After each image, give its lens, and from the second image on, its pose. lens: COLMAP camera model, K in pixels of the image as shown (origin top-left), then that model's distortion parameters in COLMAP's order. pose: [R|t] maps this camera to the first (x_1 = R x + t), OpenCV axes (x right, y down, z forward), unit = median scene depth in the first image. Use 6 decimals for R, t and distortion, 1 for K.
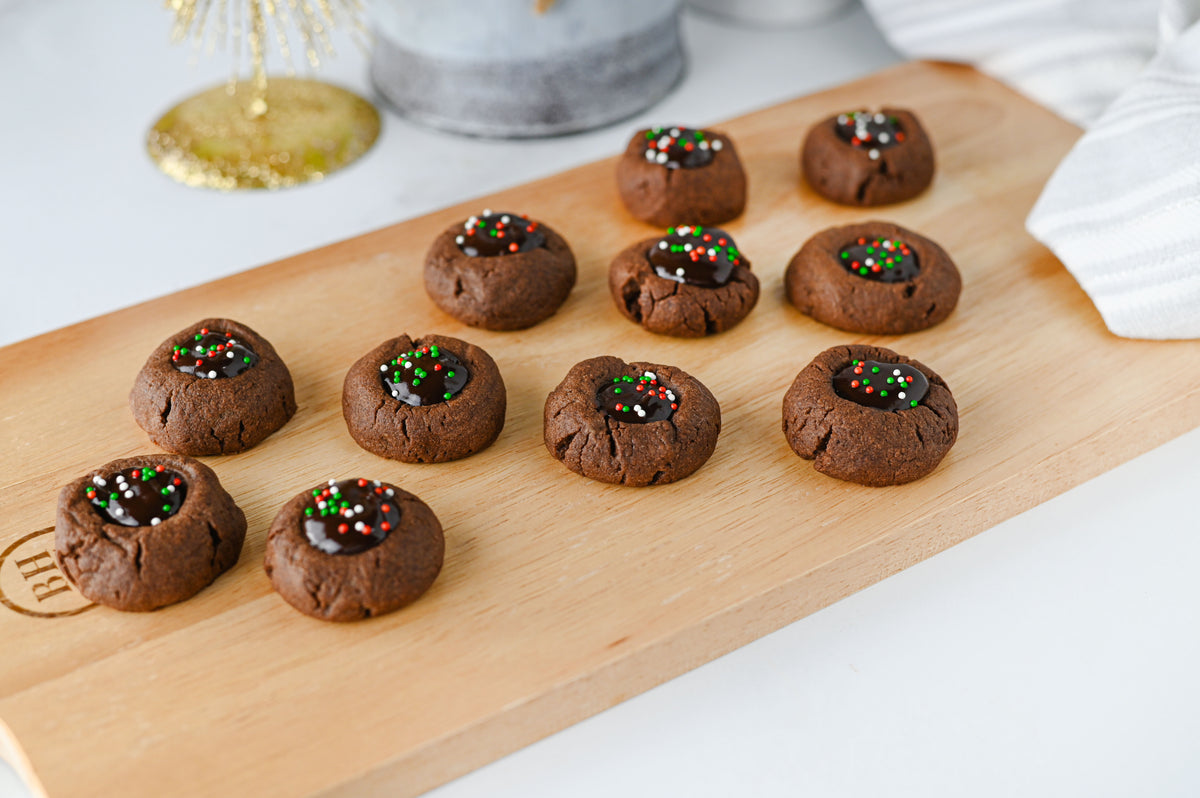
lens RADIAL K [[1865.6, 0, 599.1], [0, 1865.6, 402.4], [0, 0, 1]] dist [-0.143459, 0.049170]
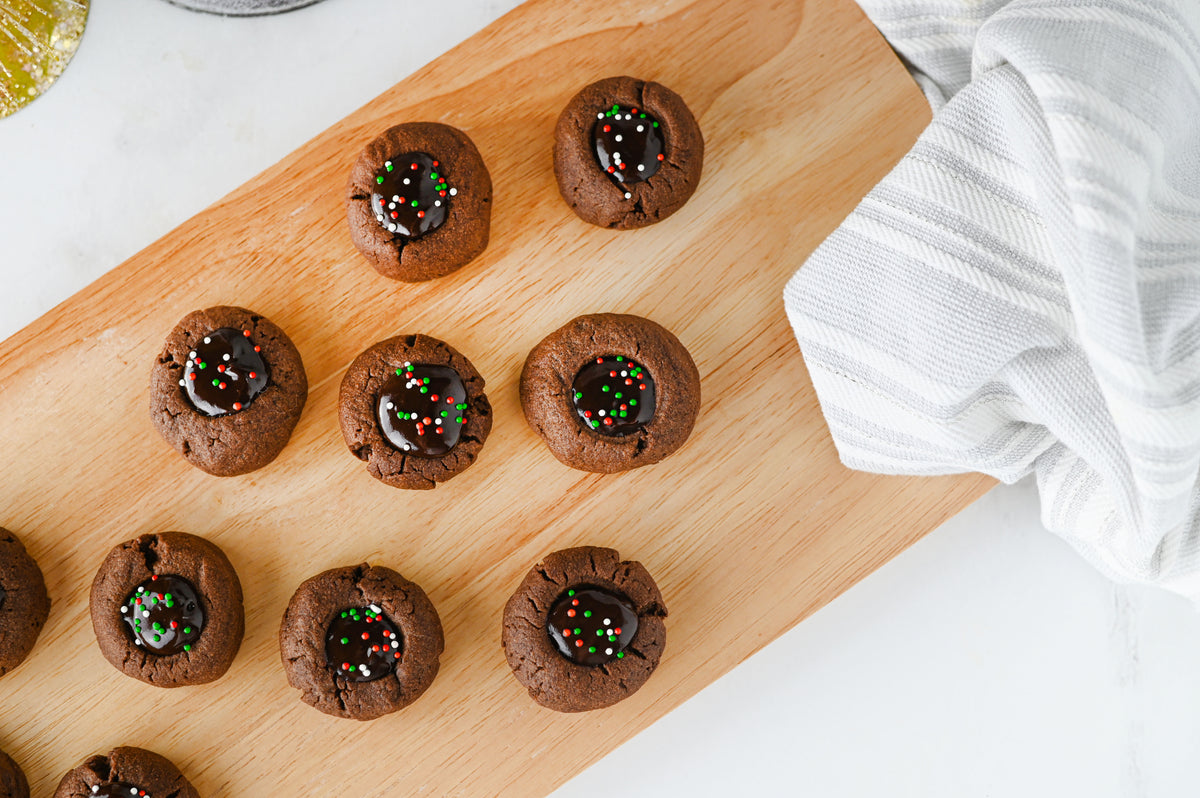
lens RADIAL K [[1865.6, 0, 599.1], [0, 1865.6, 402.4], [0, 0, 1]] dist [-0.143459, 0.049170]
pose [[0.999562, -0.019485, 0.022284, 0.129639], [-0.002748, 0.688466, 0.725264, -0.838534], [-0.029474, -0.725007, 0.688110, 0.348437]]
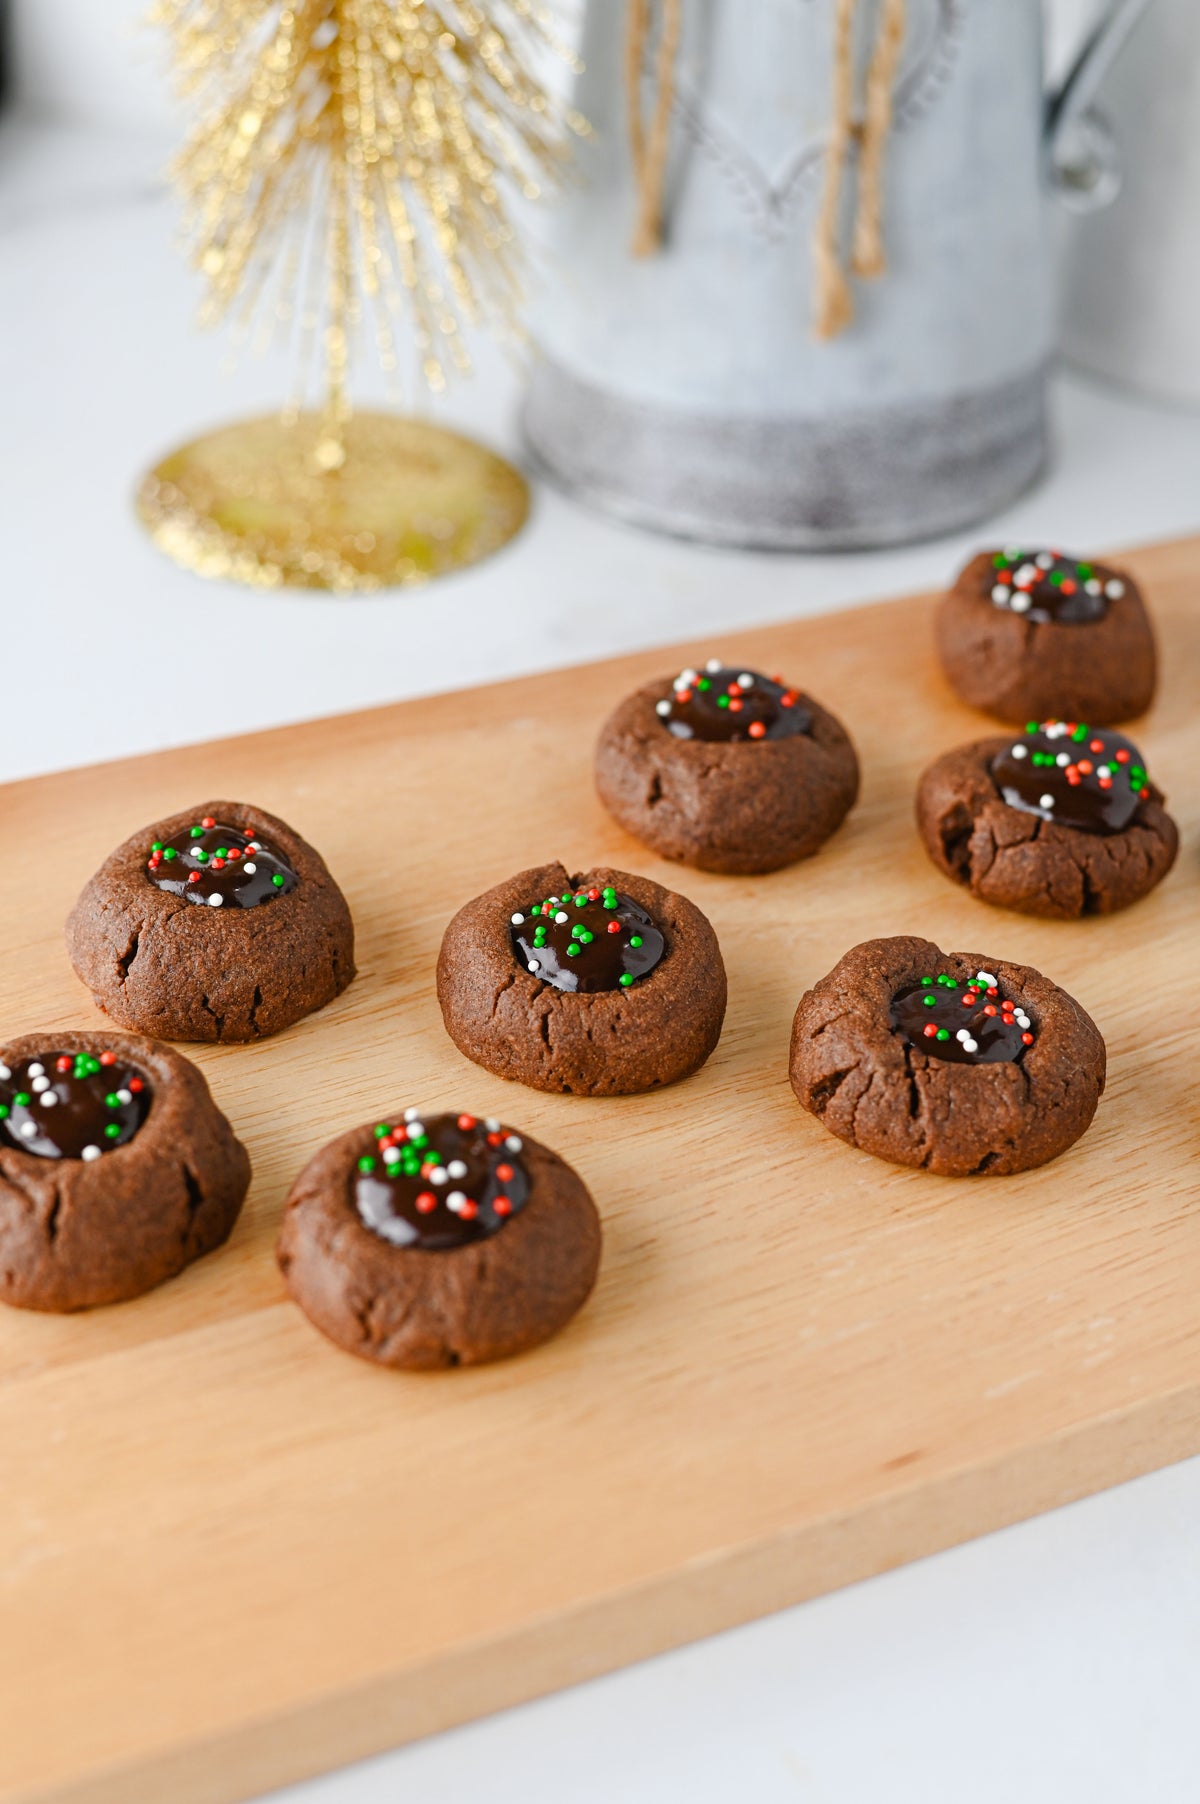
lens RADIAL K [[2842.2, 0, 603.3], [0, 2842.2, 905.1], [0, 0, 1]] dist [-0.158091, 0.077007]
pose [[0.993383, 0.098830, -0.058510, -0.038782], [-0.100385, 0.994653, -0.024246, -0.004212], [0.055801, 0.029959, 0.997992, 0.138111]]
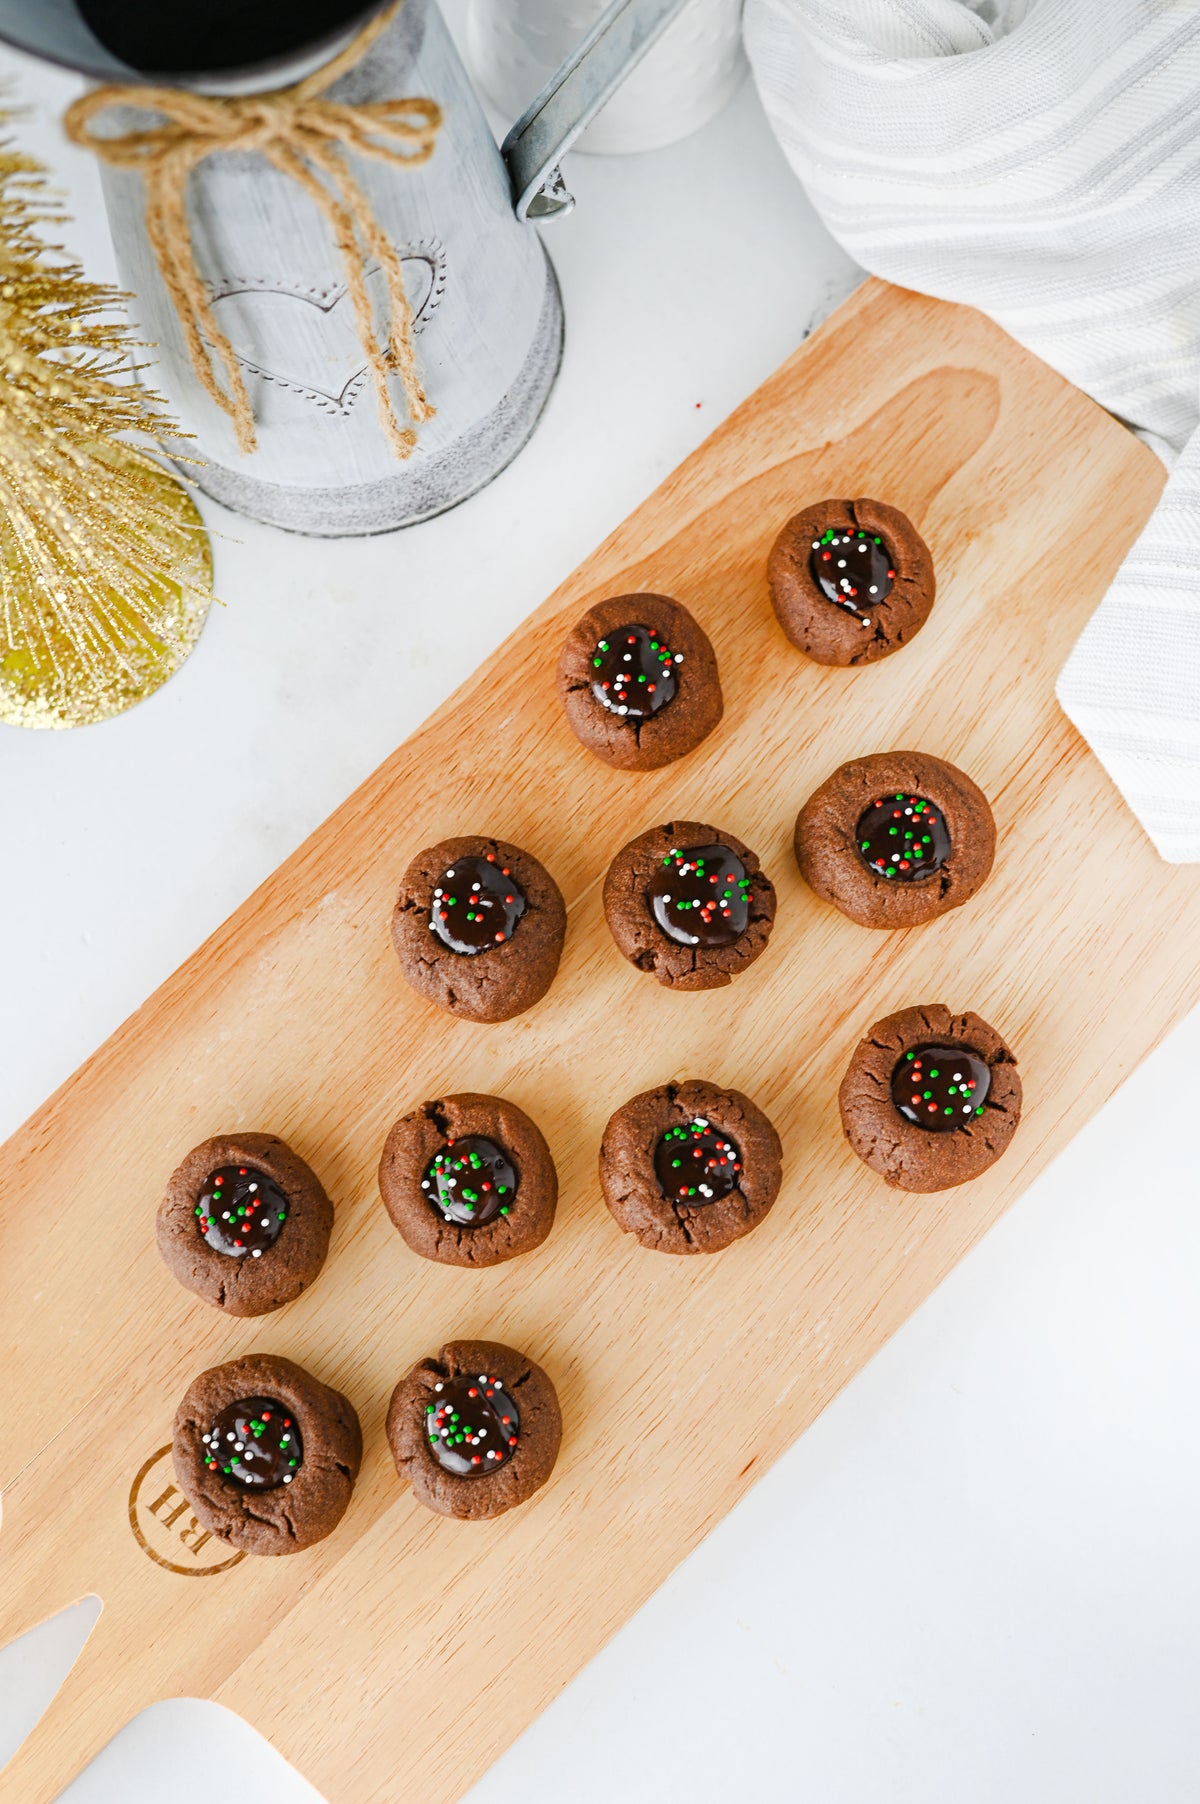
lens RADIAL K [[2767.1, 0, 599.2], [0, 2767.1, 892.9], [0, 0, 1]] dist [-0.132884, 0.023148]
pose [[0.971634, -0.234516, 0.030488, -0.037457], [0.158499, 0.741452, 0.652018, -0.997796], [-0.175514, -0.628690, 0.757590, 0.020897]]
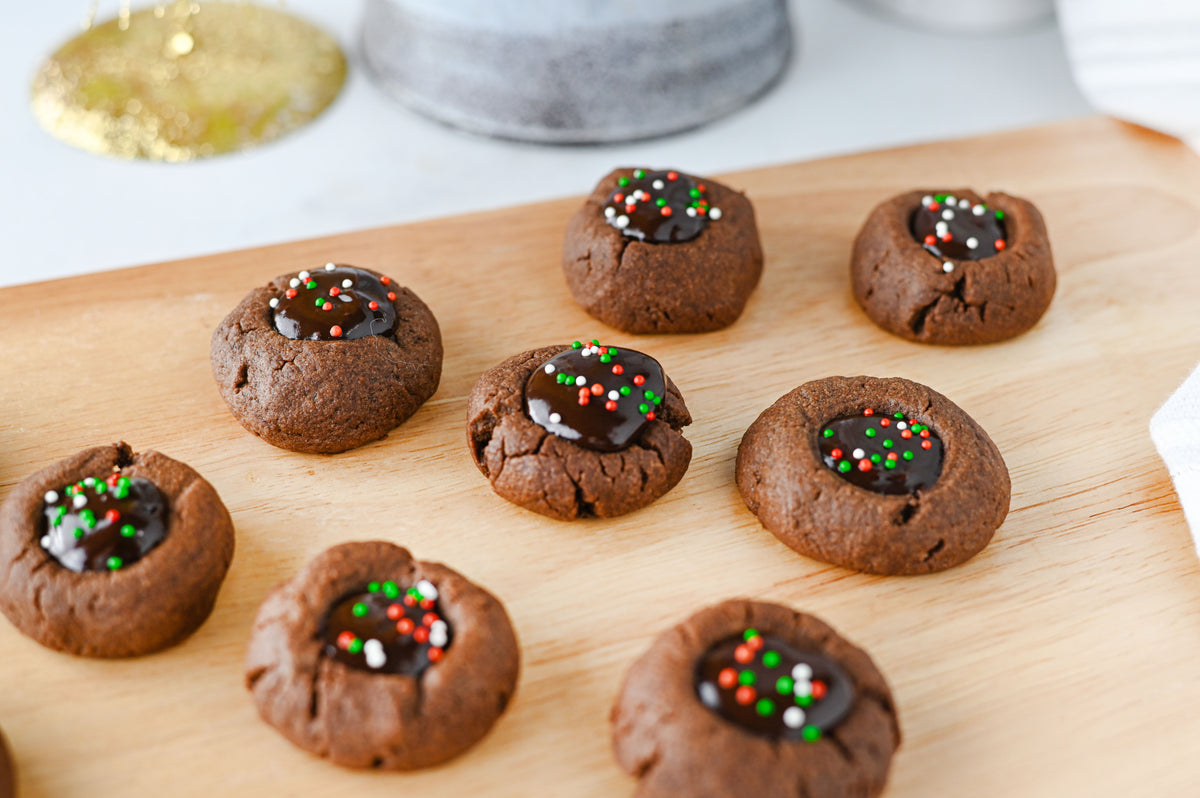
lens RADIAL K [[1927.3, 0, 599.6], [0, 1927.3, 399.3], [0, 0, 1]] dist [-0.156748, -0.008858]
pose [[0.965647, 0.183581, -0.183914, 0.187979], [-0.174152, 0.982483, 0.066313, -0.128837], [0.192867, -0.032006, 0.980703, 0.362791]]
